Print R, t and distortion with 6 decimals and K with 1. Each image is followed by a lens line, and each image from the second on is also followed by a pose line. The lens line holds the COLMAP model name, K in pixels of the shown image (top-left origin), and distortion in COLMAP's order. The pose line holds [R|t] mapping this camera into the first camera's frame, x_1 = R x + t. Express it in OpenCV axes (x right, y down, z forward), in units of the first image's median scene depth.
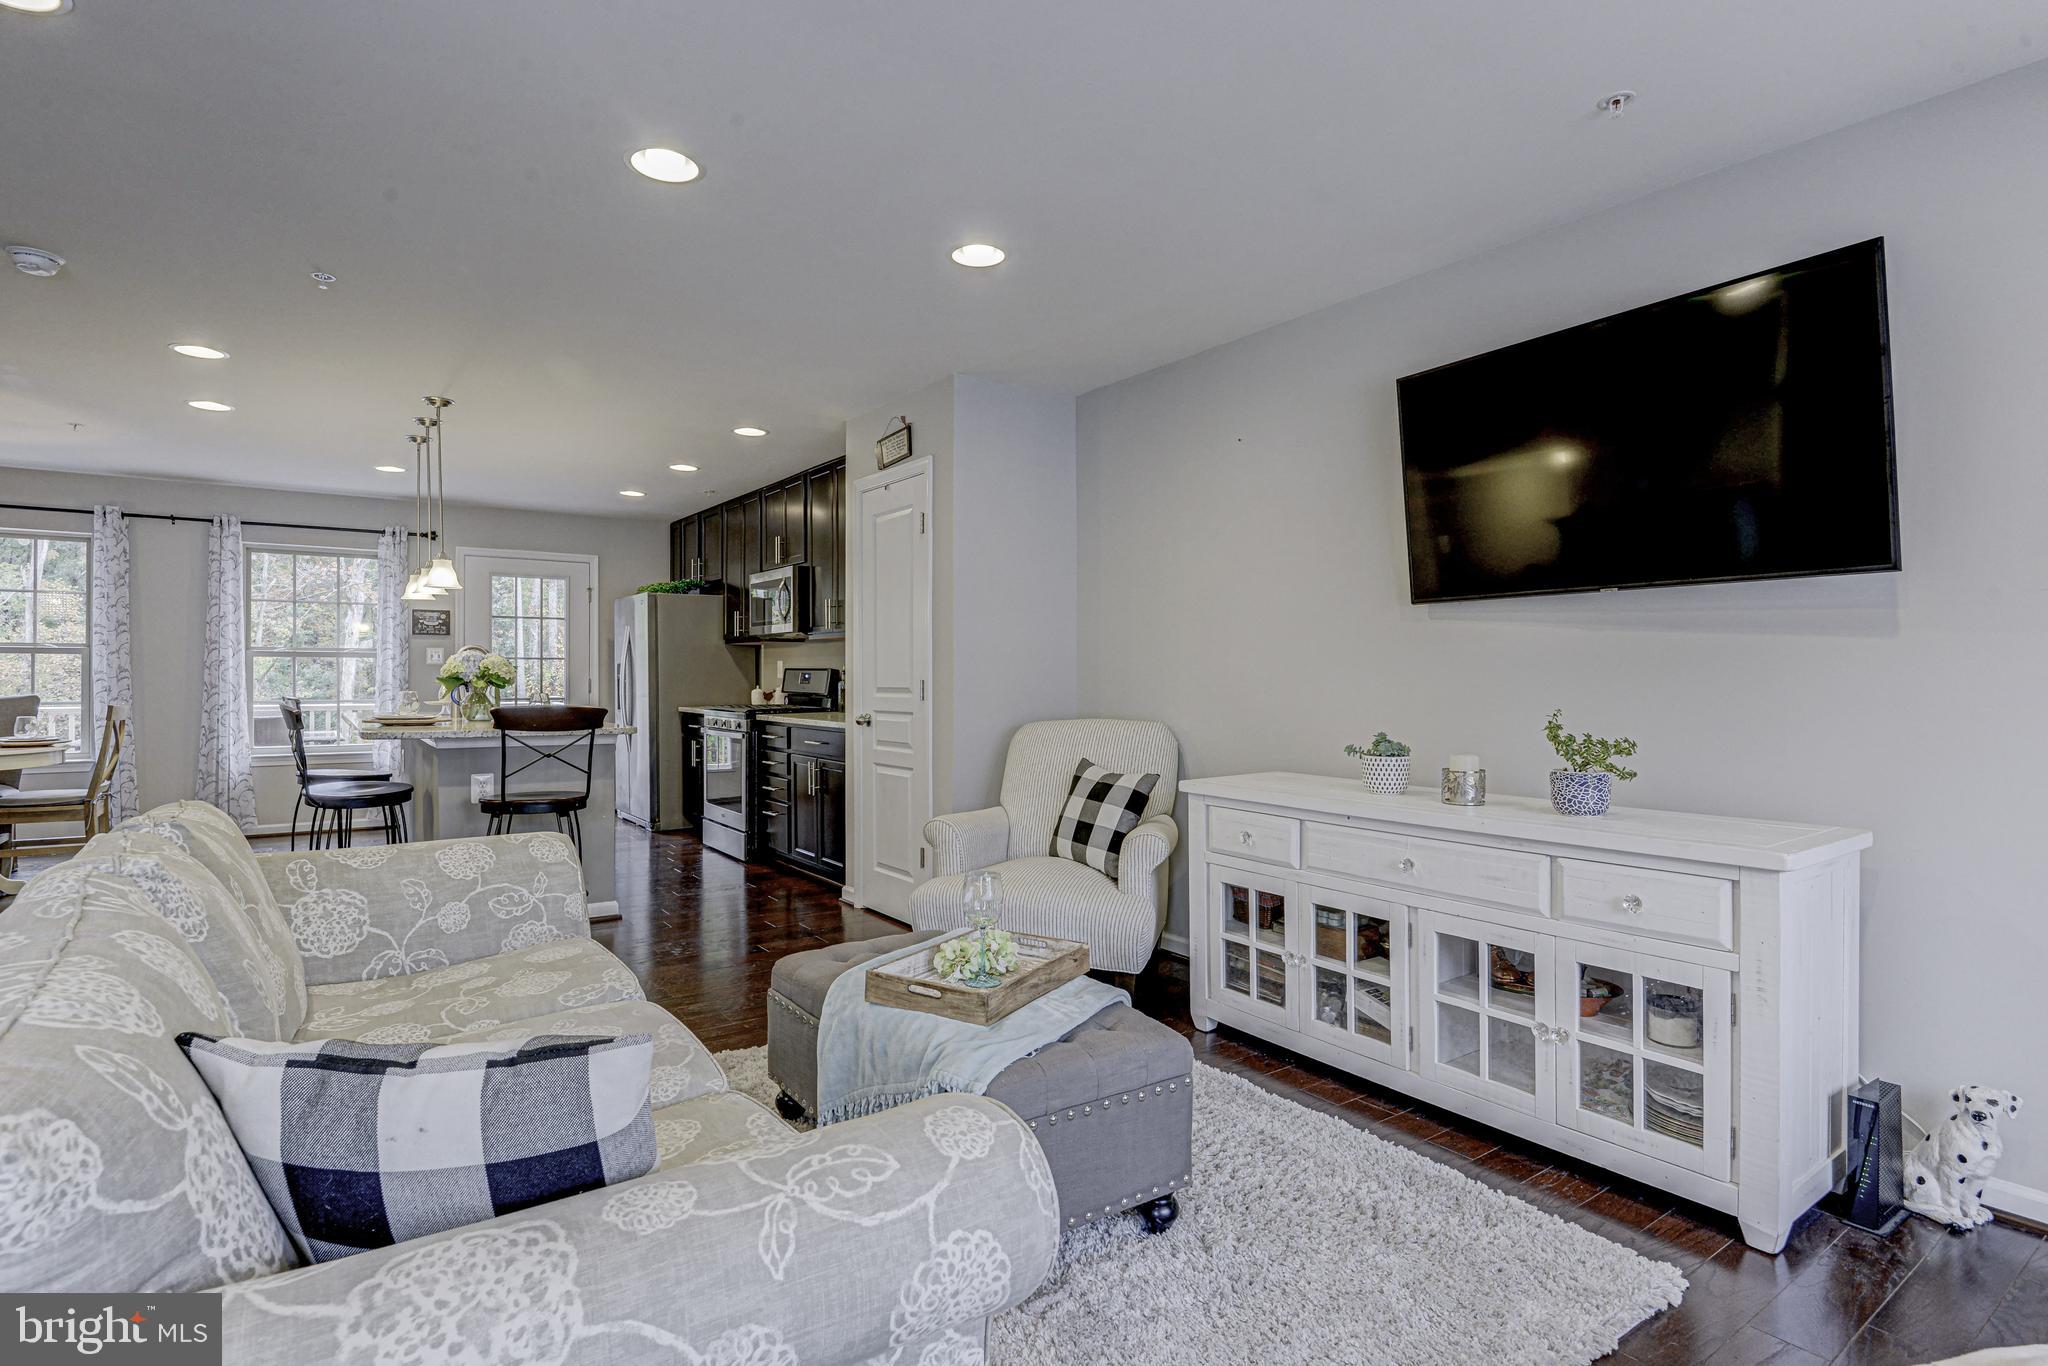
lens RADIAL K [[1005.6, 0, 1003.7], [0, 1005.6, 678.5], [0, 0, 1]] dist [-0.004661, -0.007167]
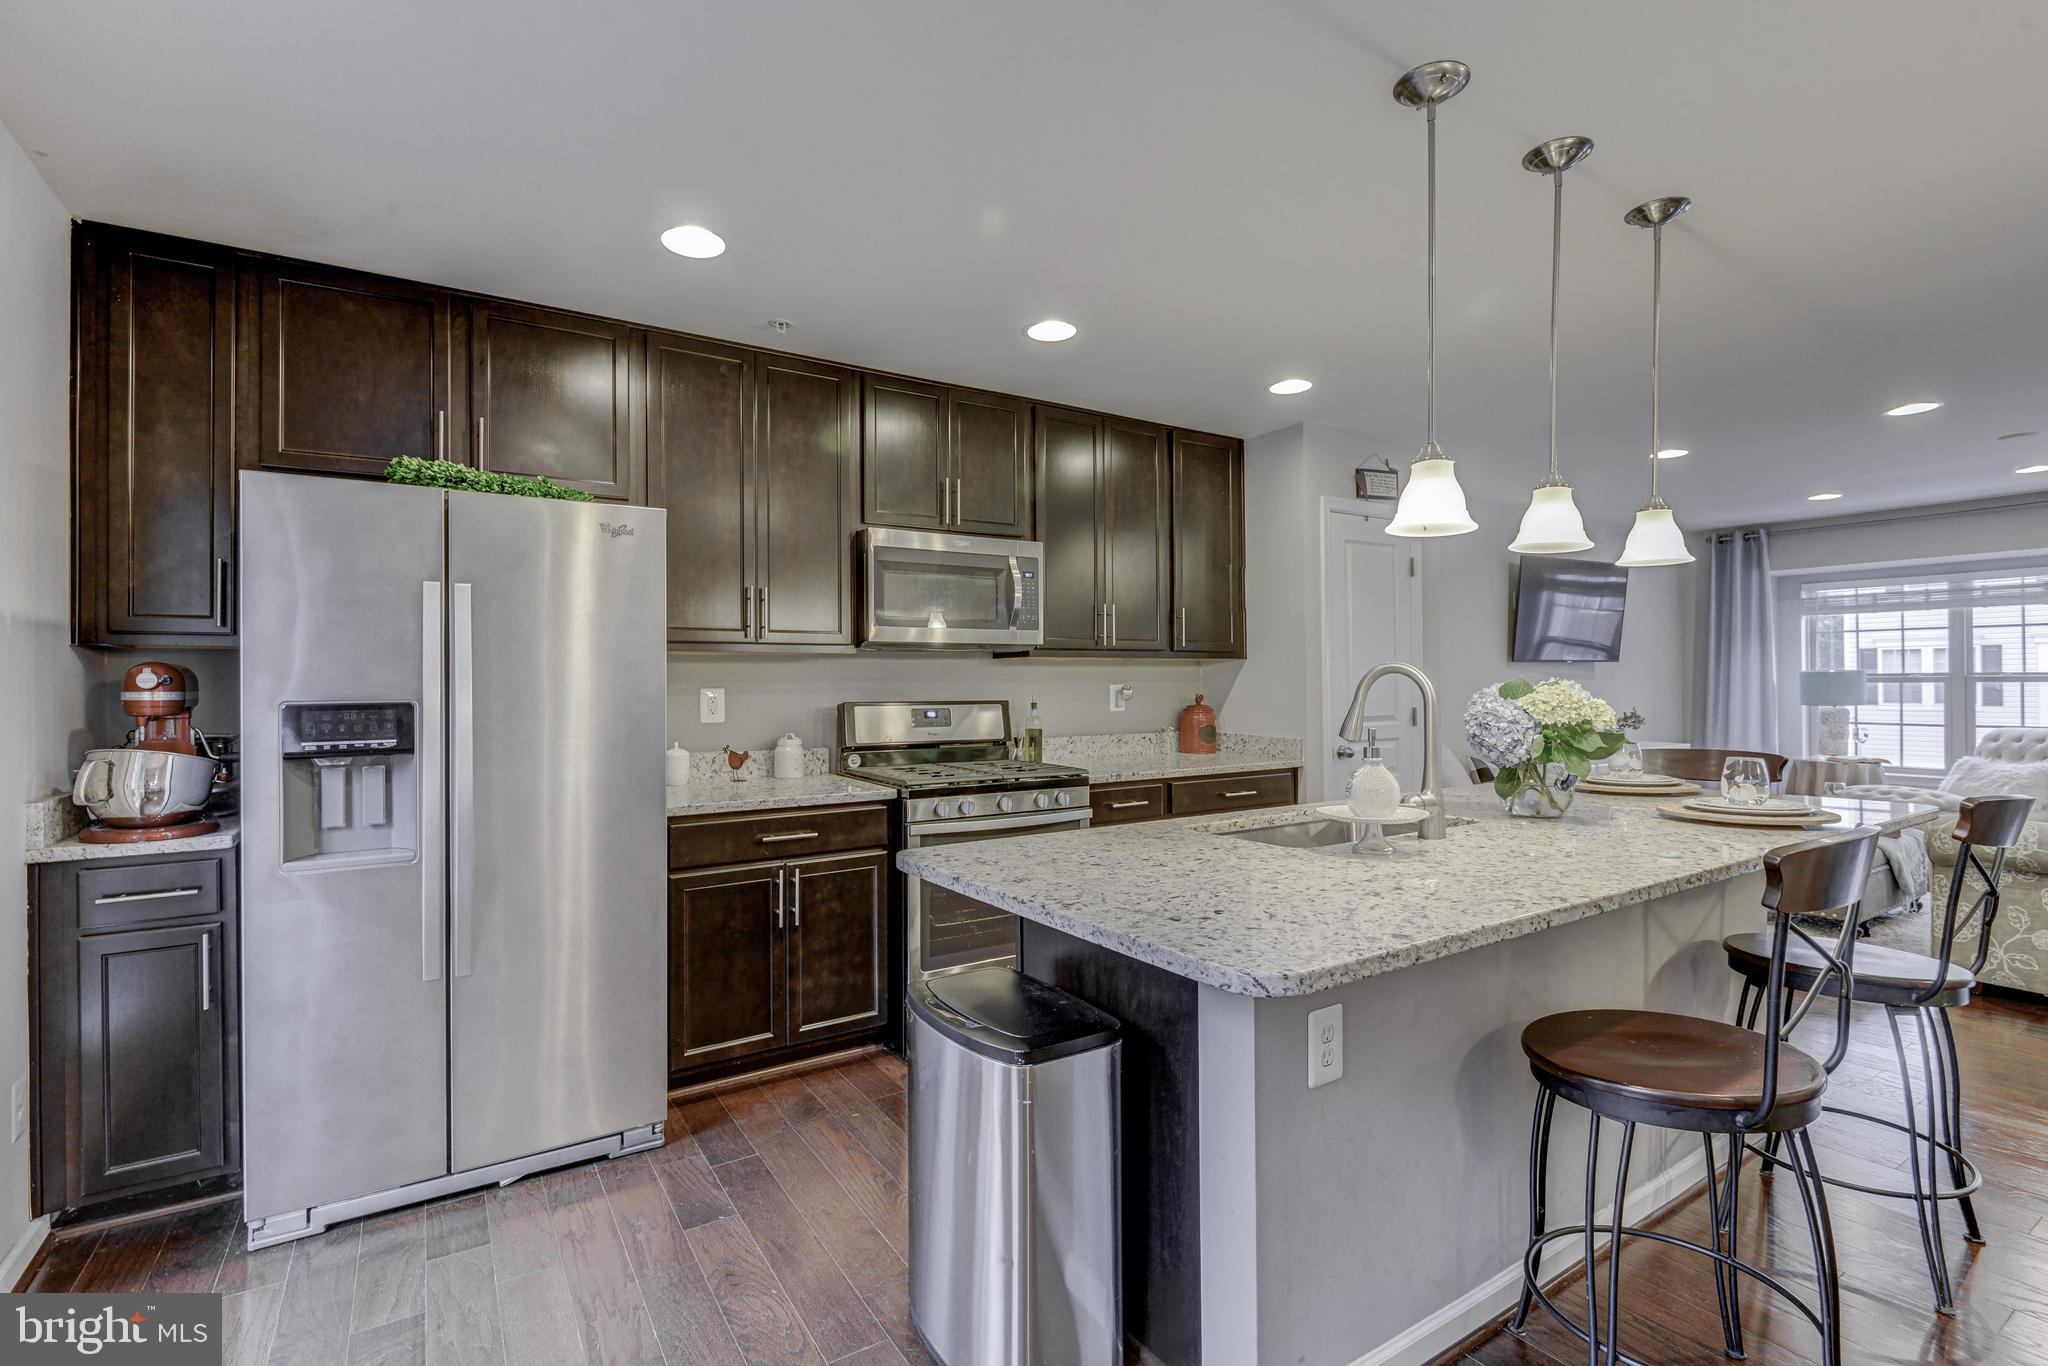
lens RADIAL K [[925.5, 0, 997.4], [0, 925.5, 681.0], [0, 0, 1]] dist [-0.002275, -0.003350]
pose [[0.058247, -0.003752, 0.998295, -1.148120], [0.010799, 0.999937, 0.003128, -0.035837], [-0.998244, 0.010598, 0.058284, 1.418087]]
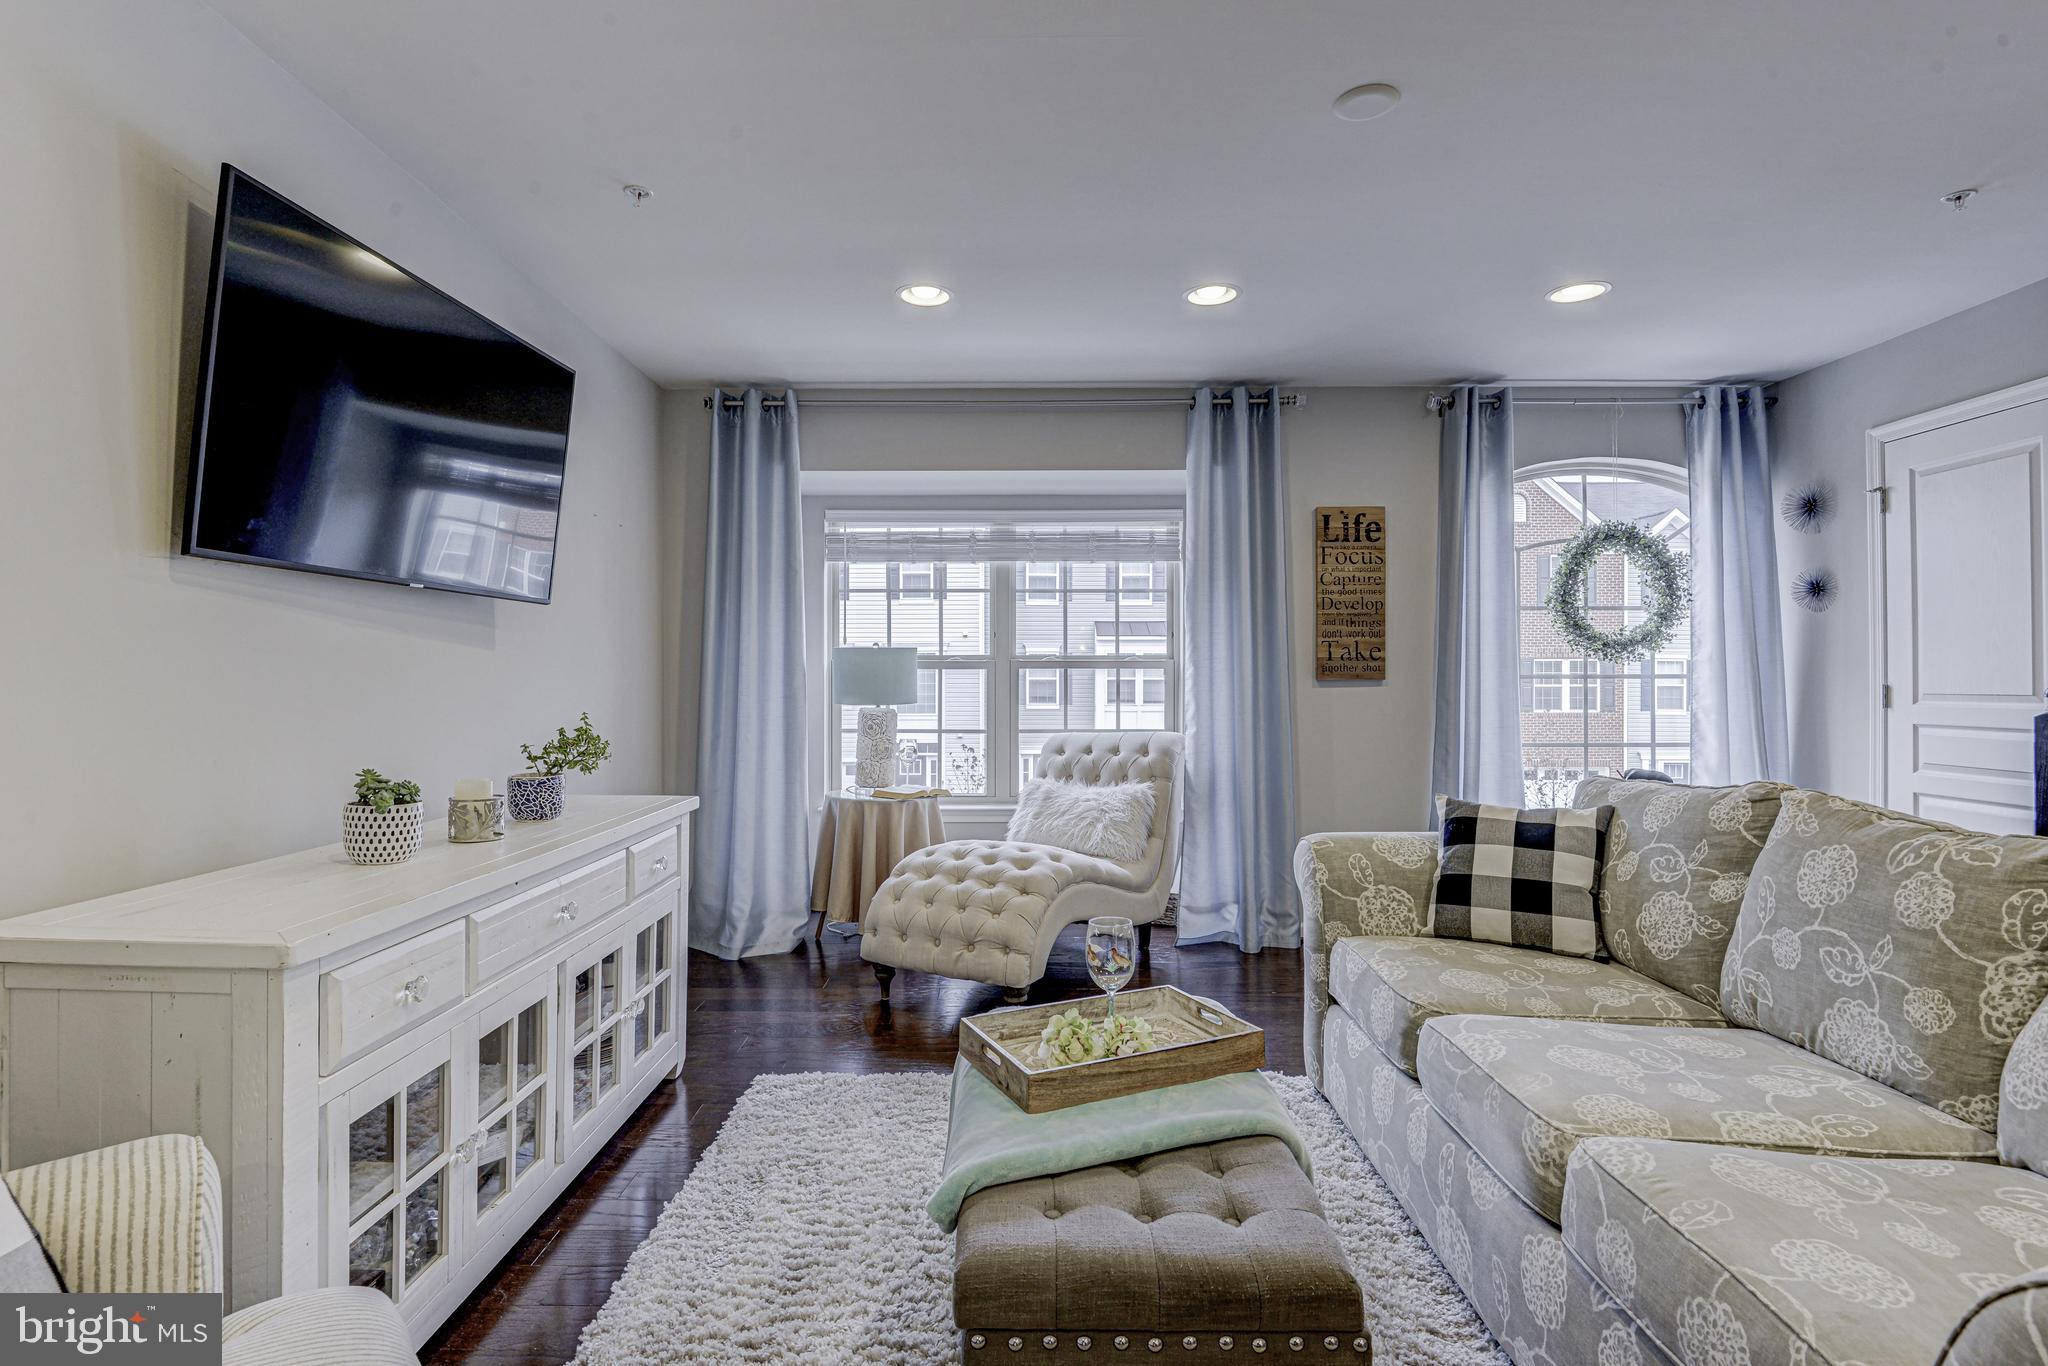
lens RADIAL K [[1005.6, 0, 1004.1], [0, 1005.6, 670.0], [0, 0, 1]] dist [-0.004661, -0.007167]
pose [[-0.811642, 0.003971, 0.584142, -0.212682], [0.001040, 0.999985, -0.005353, -0.004052], [-0.584155, -0.003737, -0.811634, 0.854967]]
